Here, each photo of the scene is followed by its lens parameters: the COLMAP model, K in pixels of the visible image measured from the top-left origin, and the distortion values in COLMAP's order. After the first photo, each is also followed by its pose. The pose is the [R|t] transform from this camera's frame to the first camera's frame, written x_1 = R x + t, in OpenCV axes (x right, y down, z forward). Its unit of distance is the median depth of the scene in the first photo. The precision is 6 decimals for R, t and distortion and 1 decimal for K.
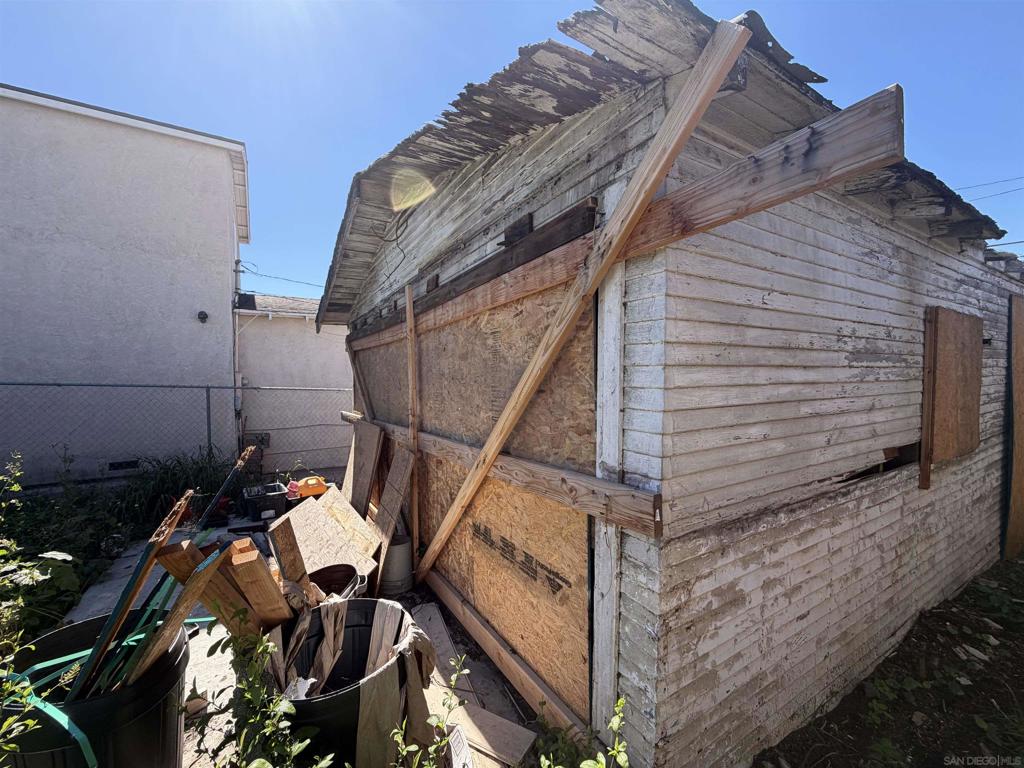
lens RADIAL K [[407.5, 0, 508.1], [0, 407.5, 383.2], [0, 0, 1]] dist [-0.000205, 0.000042]
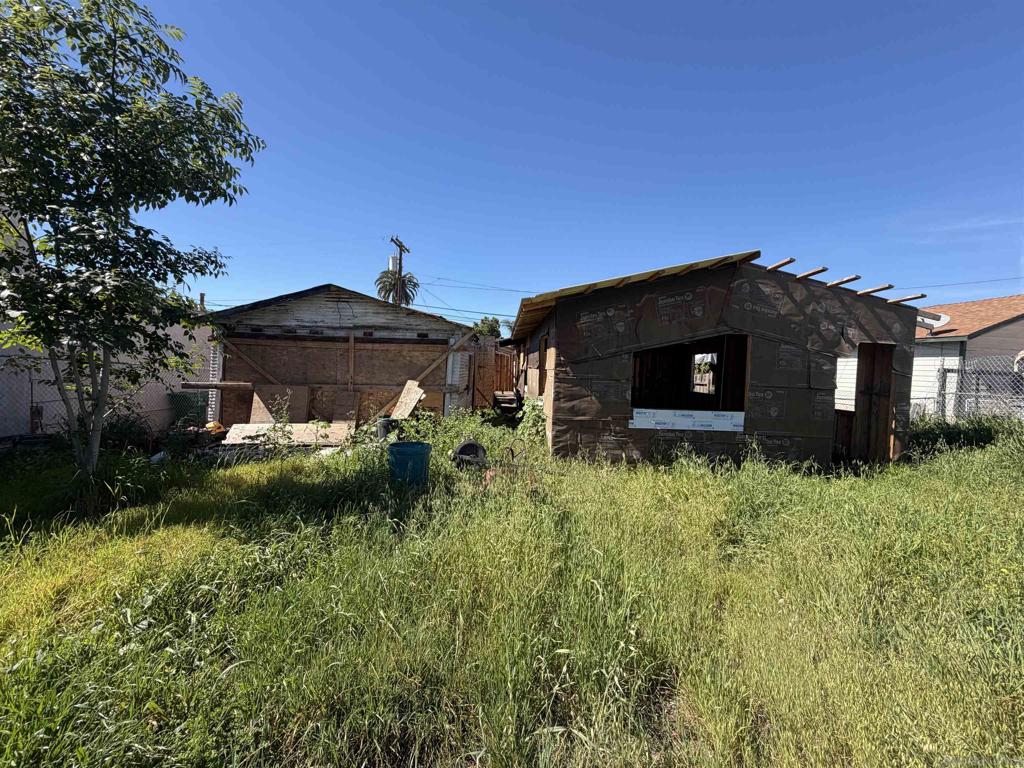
lens RADIAL K [[407.5, 0, 507.4], [0, 407.5, 382.5], [0, 0, 1]] dist [-0.000205, 0.000042]
pose [[0.496794, 0.000967, 0.867868, -3.932555], [-0.031147, 0.999375, 0.016716, 0.046139], [-0.867310, -0.035336, 0.496513, -2.374274]]
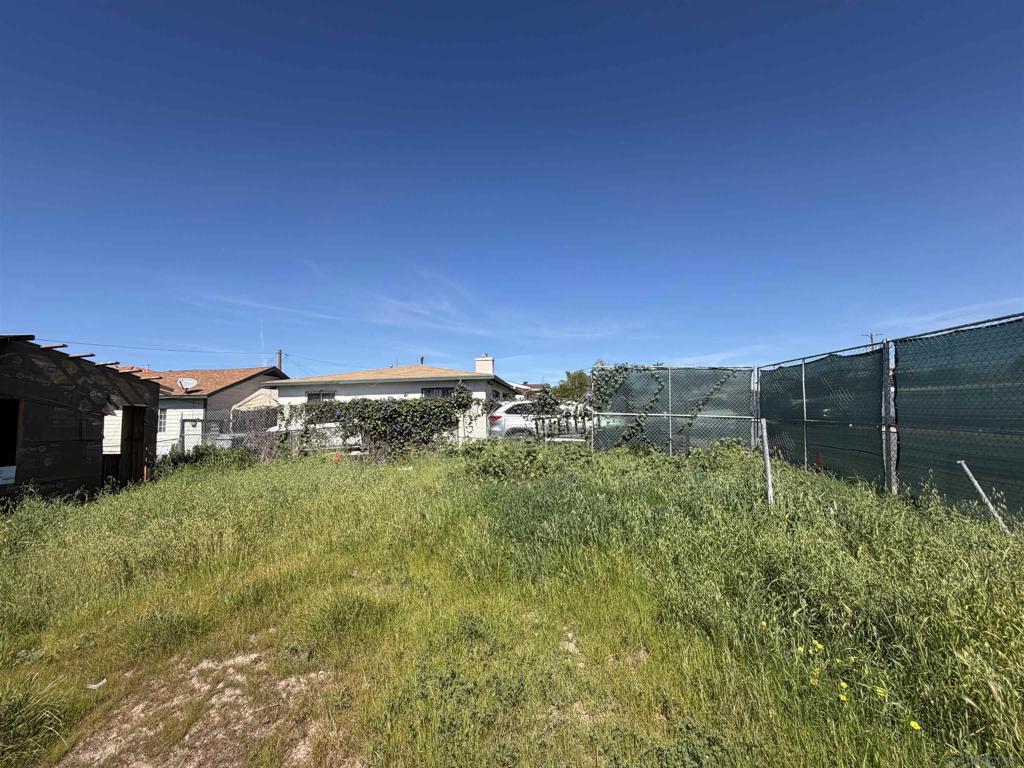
lens RADIAL K [[407.5, 0, 510.4], [0, 407.5, 381.9], [0, 0, 1]] dist [-0.000205, 0.000042]
pose [[-0.793926, 0.086554, 0.601823, -6.414239], [0.043123, 0.995339, -0.086262, 0.023905], [-0.606484, -0.042533, -0.793957, -2.135415]]
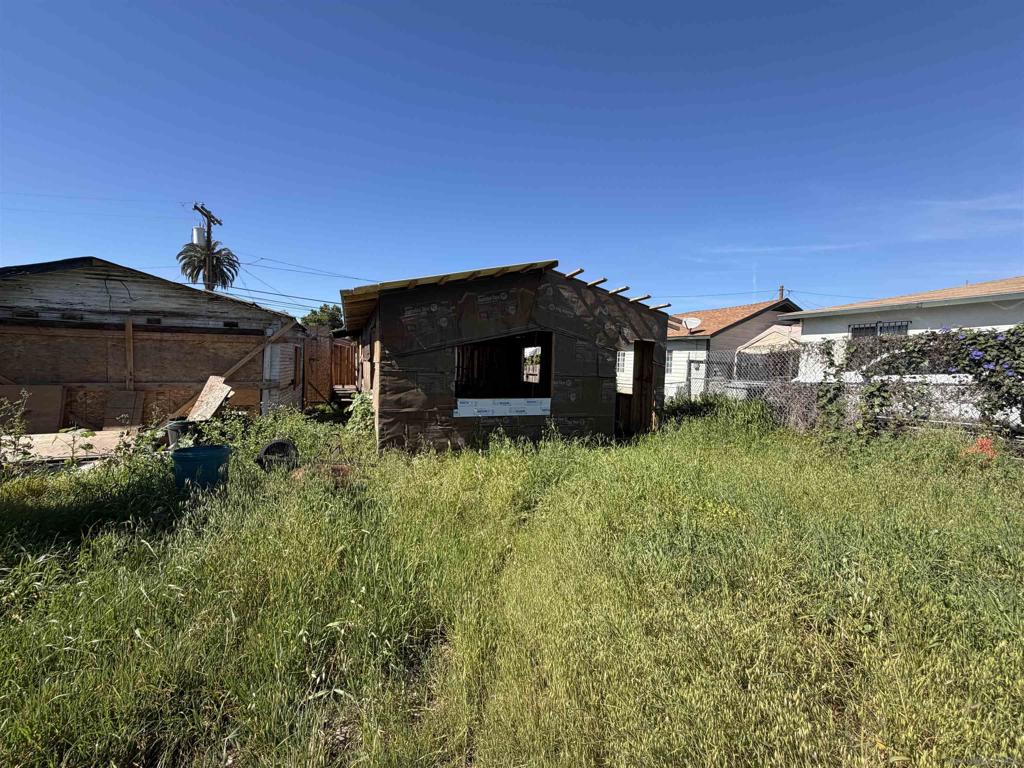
lens RADIAL K [[407.5, 0, 507.7], [0, 407.5, 382.7], [0, 0, 1]] dist [-0.000205, 0.000042]
pose [[0.161591, -0.025299, 0.986533, -3.984801], [-0.018740, 0.999412, 0.028699, 0.029534], [-0.986680, -0.023126, 0.161022, -2.650731]]
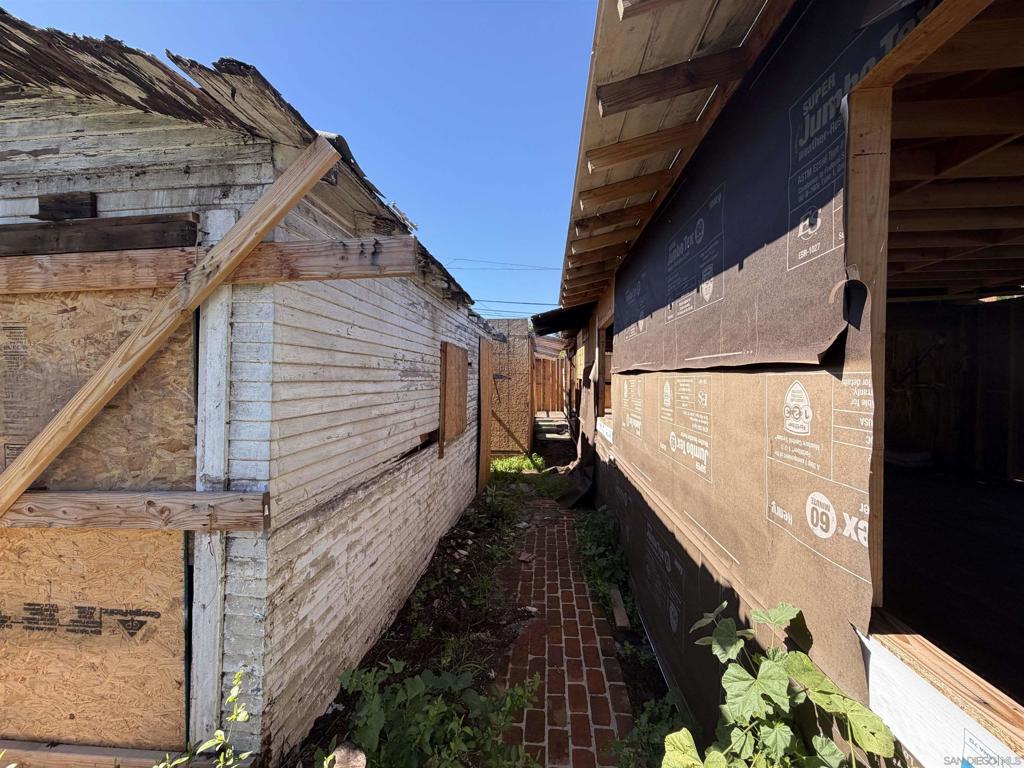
lens RADIAL K [[407.5, 0, 507.0], [0, 407.5, 383.6], [0, 0, 1]] dist [-0.000205, 0.000042]
pose [[0.592353, 0.003899, 0.805669, -0.123584], [0.002794, 0.999972, -0.006893, -0.022176], [-0.805674, 0.006334, 0.592325, -0.186647]]
